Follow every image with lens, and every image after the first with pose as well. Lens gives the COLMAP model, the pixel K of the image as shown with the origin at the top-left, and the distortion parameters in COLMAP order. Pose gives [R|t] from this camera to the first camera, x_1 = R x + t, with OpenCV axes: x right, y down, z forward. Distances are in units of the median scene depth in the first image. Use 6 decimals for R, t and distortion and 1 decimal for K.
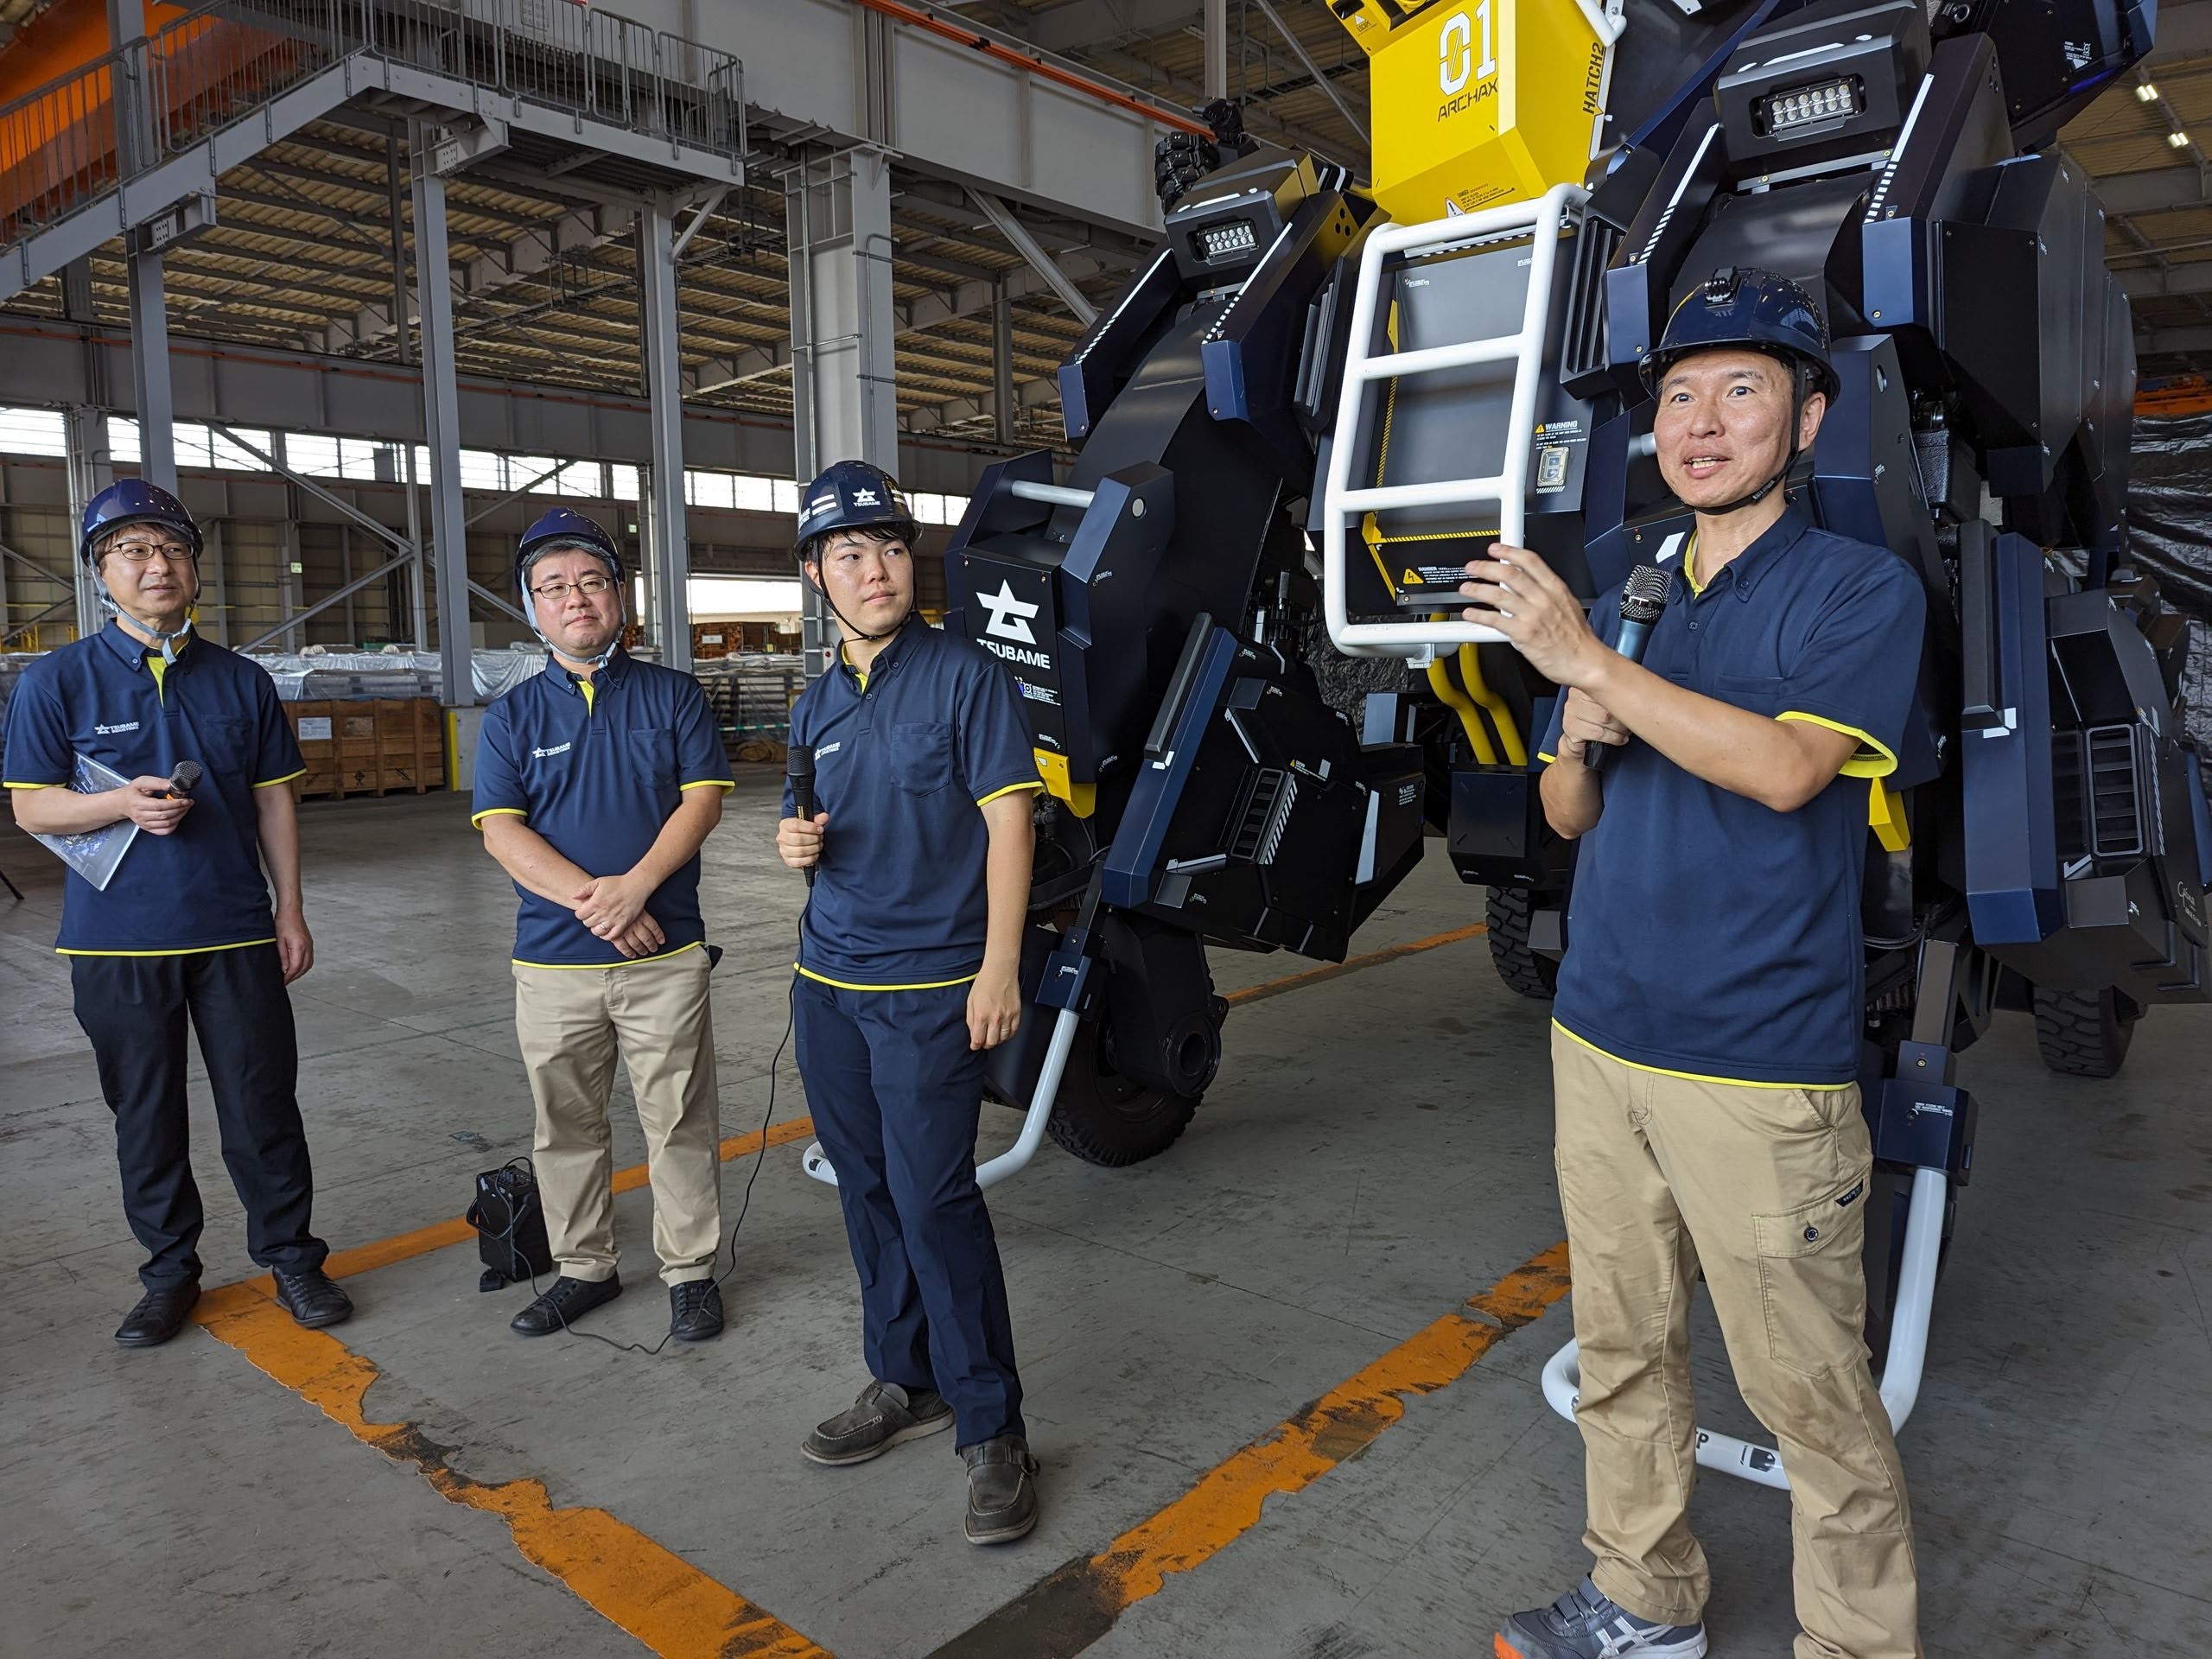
lens RADIAL K [[1565.1, 0, 1098.5], [0, 1565.1, 806.8], [0, 0, 1]] dist [0.024619, -0.003251]
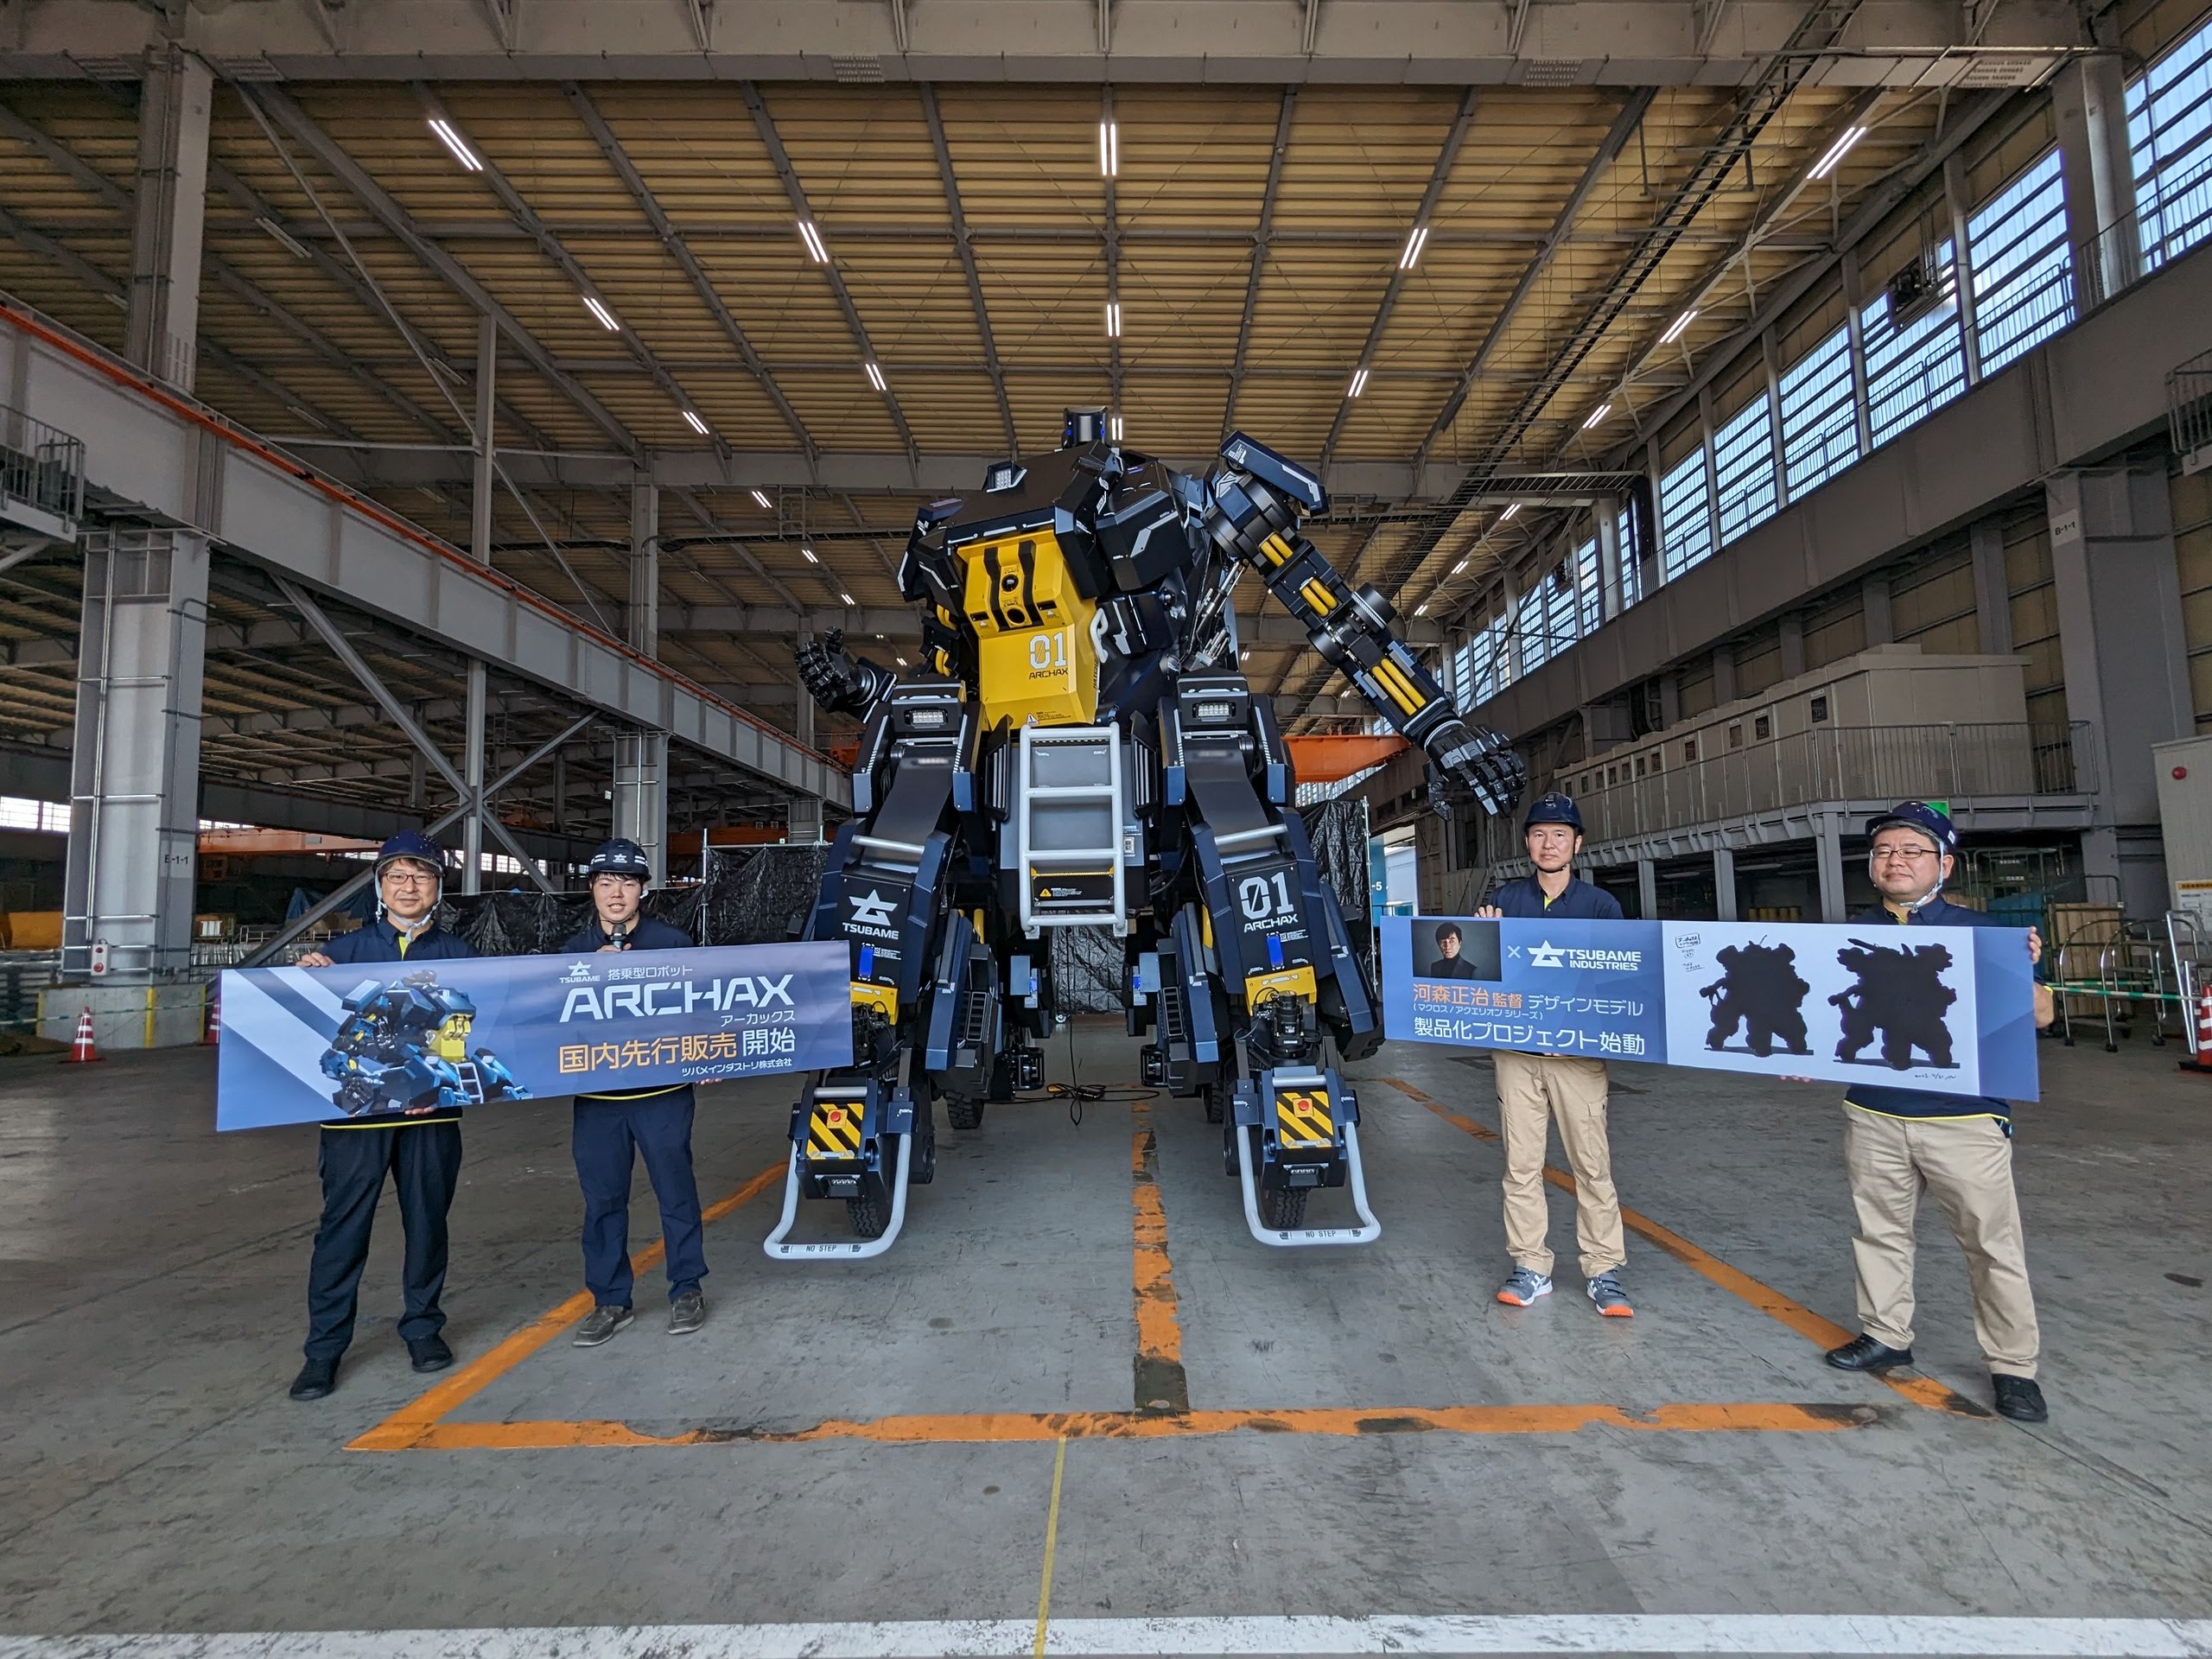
lens RADIAL K [[1055.5, 0, 1111.6], [0, 1055.5, 830.9], [0, 0, 1]] dist [-0.003221, 0.000490]
pose [[0.770141, 0.052654, 0.635697, -0.613942], [0.076704, 0.981711, -0.174240, 0.021016], [-0.633246, 0.182950, 0.752017, -0.103205]]
